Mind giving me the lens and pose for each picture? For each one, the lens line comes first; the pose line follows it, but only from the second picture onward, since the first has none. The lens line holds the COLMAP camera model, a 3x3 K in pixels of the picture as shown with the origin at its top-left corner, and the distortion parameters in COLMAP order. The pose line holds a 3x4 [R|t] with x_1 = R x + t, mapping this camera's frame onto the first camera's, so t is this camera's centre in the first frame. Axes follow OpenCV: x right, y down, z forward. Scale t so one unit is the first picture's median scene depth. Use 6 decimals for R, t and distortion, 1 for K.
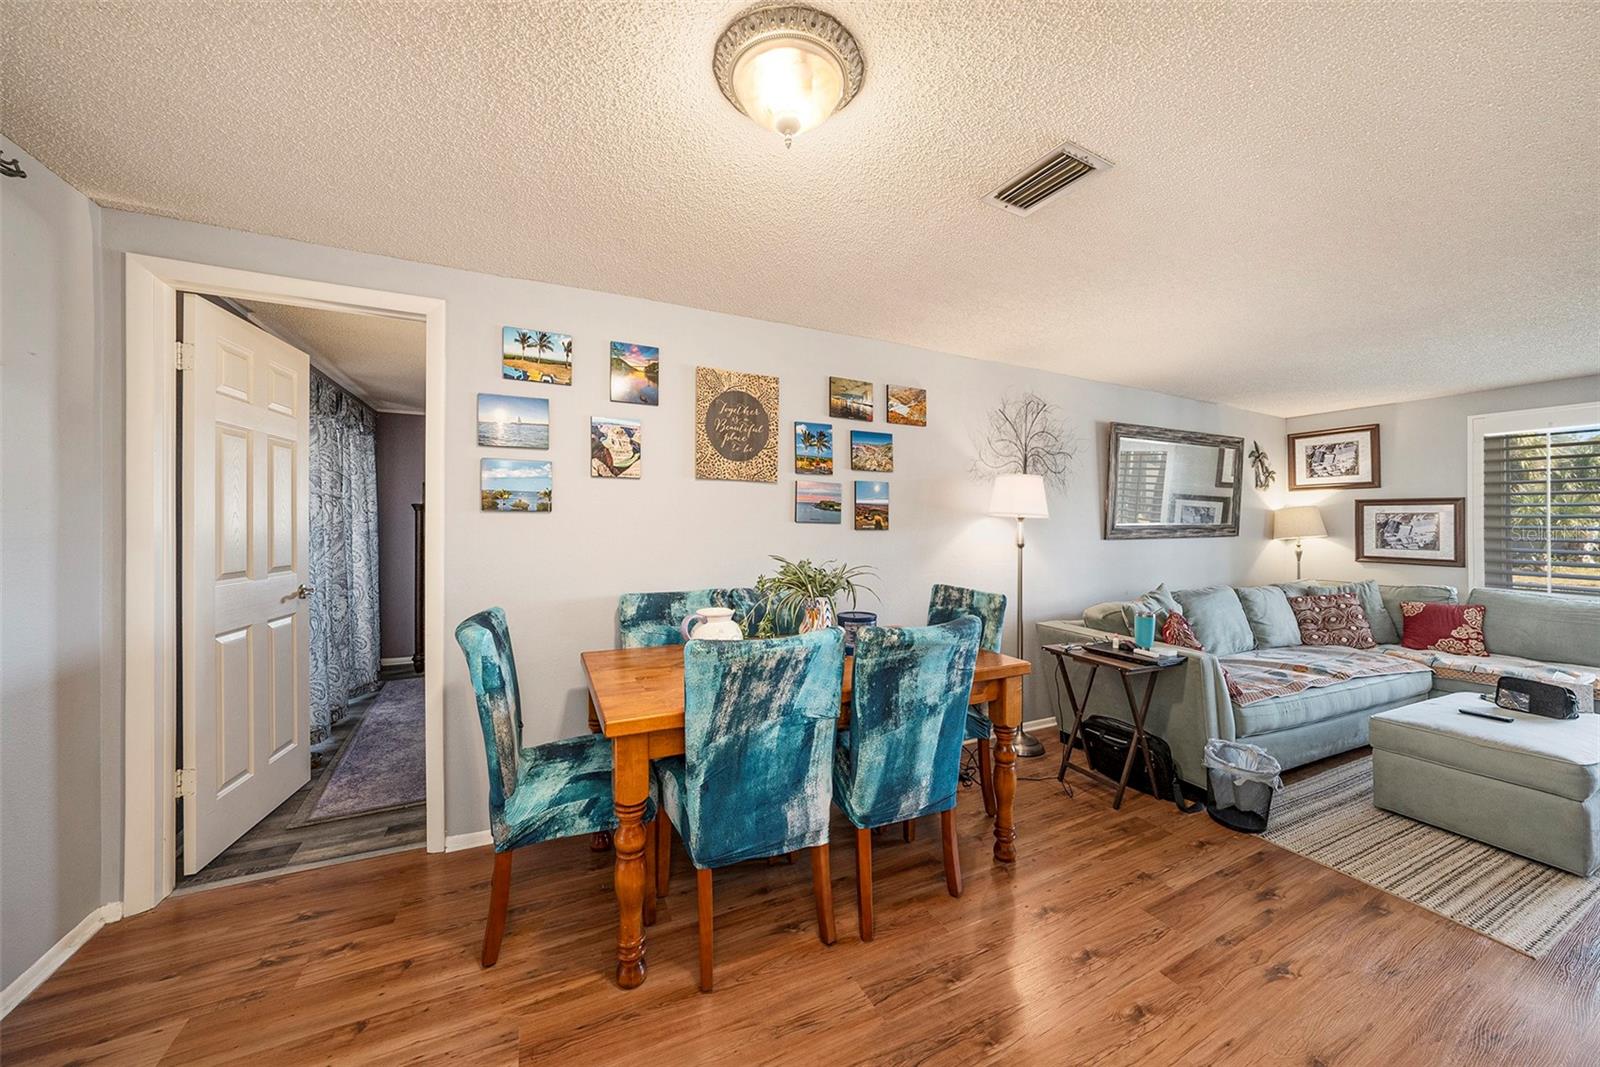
lens RADIAL K [[557.3, 0, 804.8], [0, 557.3, 526.8], [0, 0, 1]] dist [-0.002042, -0.000084]
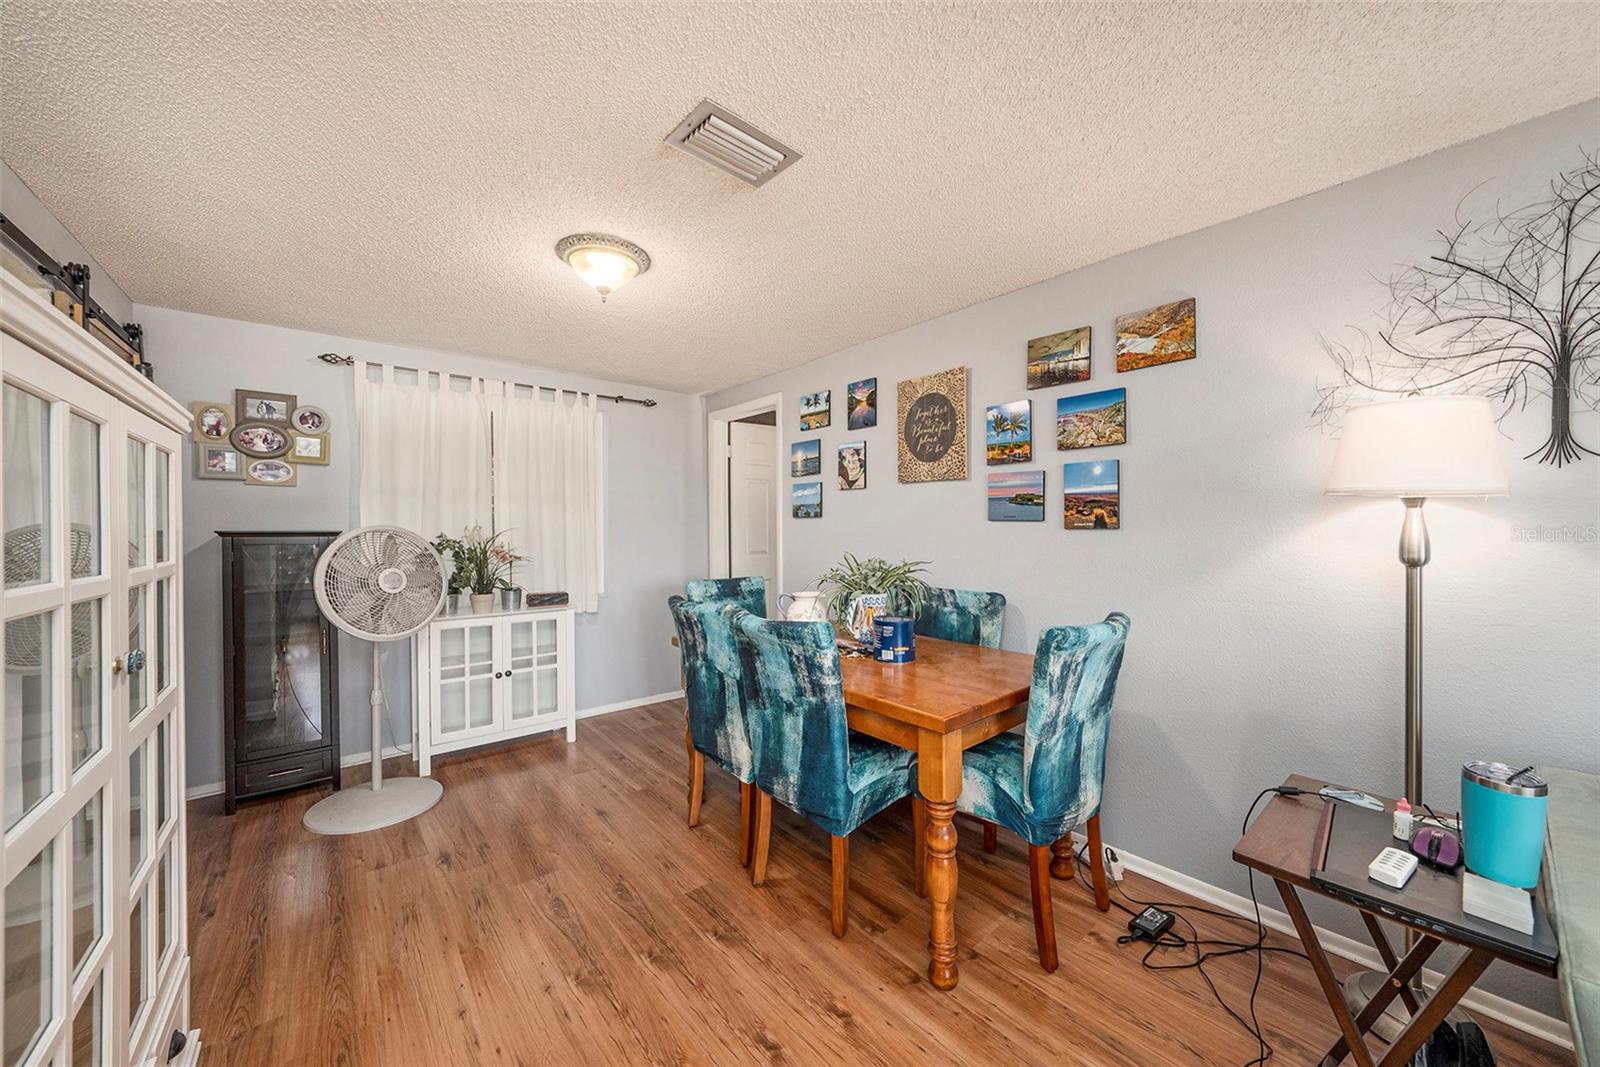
lens RADIAL K [[557.3, 0, 804.8], [0, 557.3, 526.8], [0, 0, 1]] dist [-0.002042, -0.000084]
pose [[0.269761, -0.009298, -0.962882, 0.728878], [0.002494, 0.999957, -0.008957, 0.008492], [0.962924, 0.000015, 0.269772, 0.459098]]
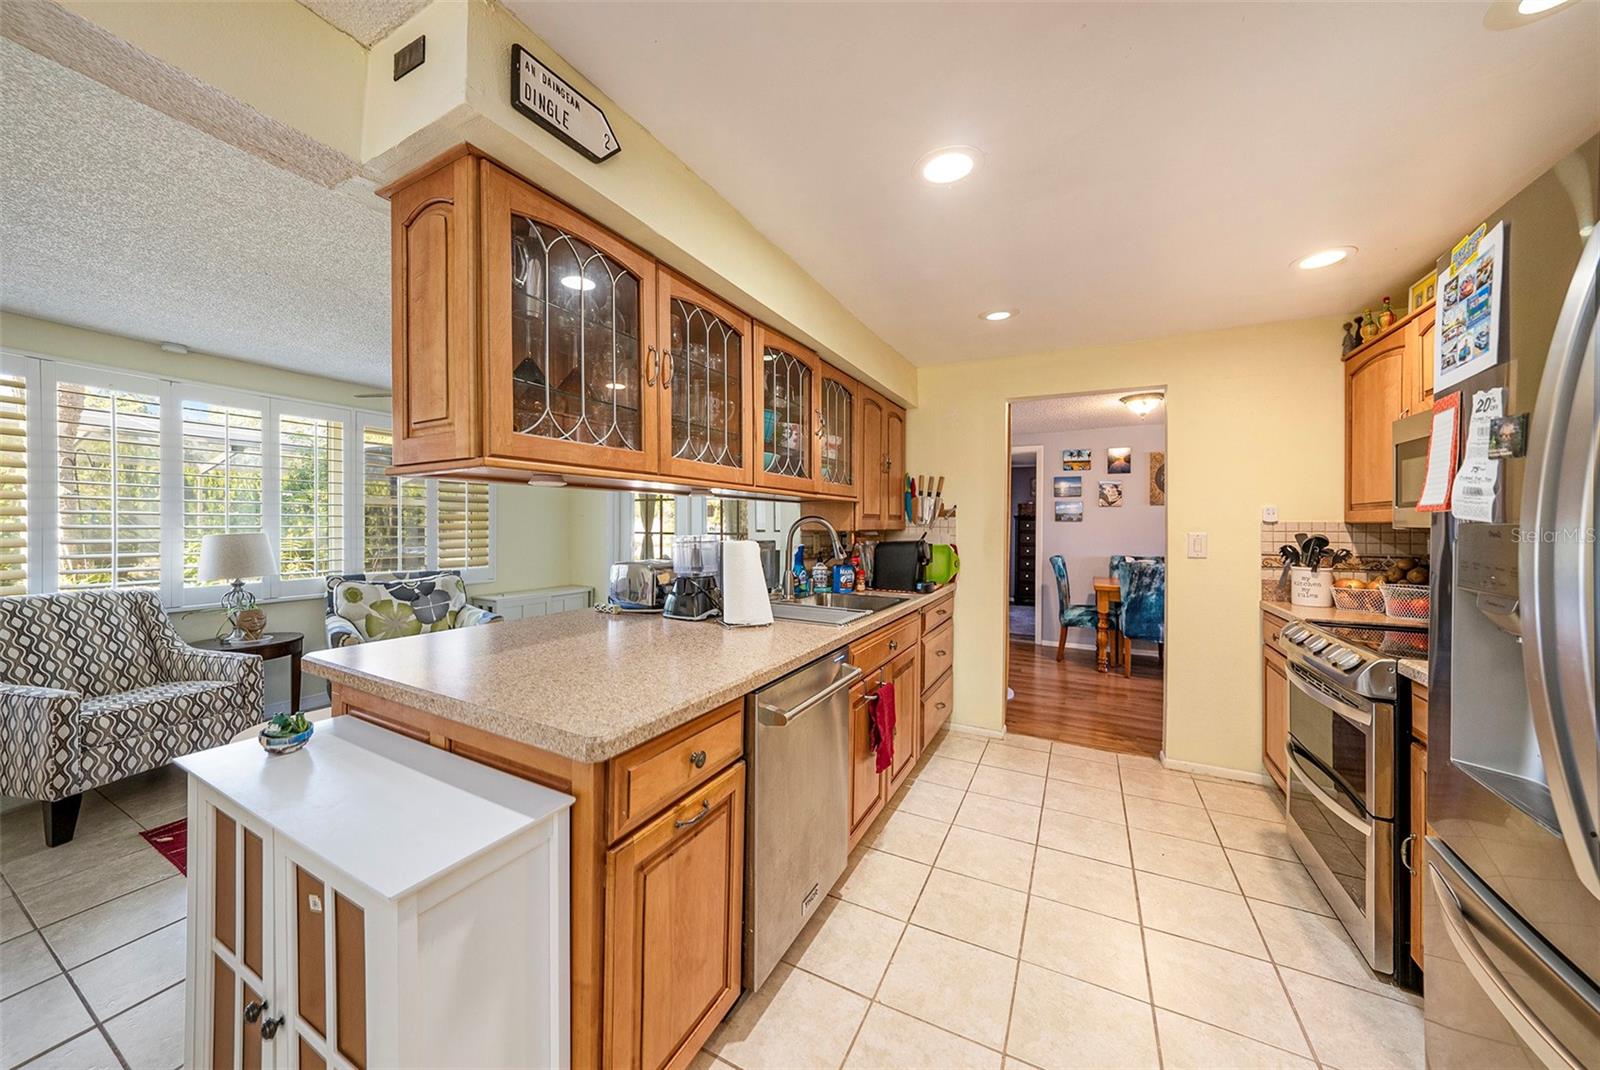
lens RADIAL K [[557.3, 0, 804.8], [0, 557.3, 528.3], [0, 0, 1]] dist [-0.002042, -0.000084]
pose [[0.604276, 0.002319, -0.796772, 0.630612], [-0.005581, 0.999984, -0.001322, 0.012155], [0.796756, 0.005246, 0.604279, -1.206438]]
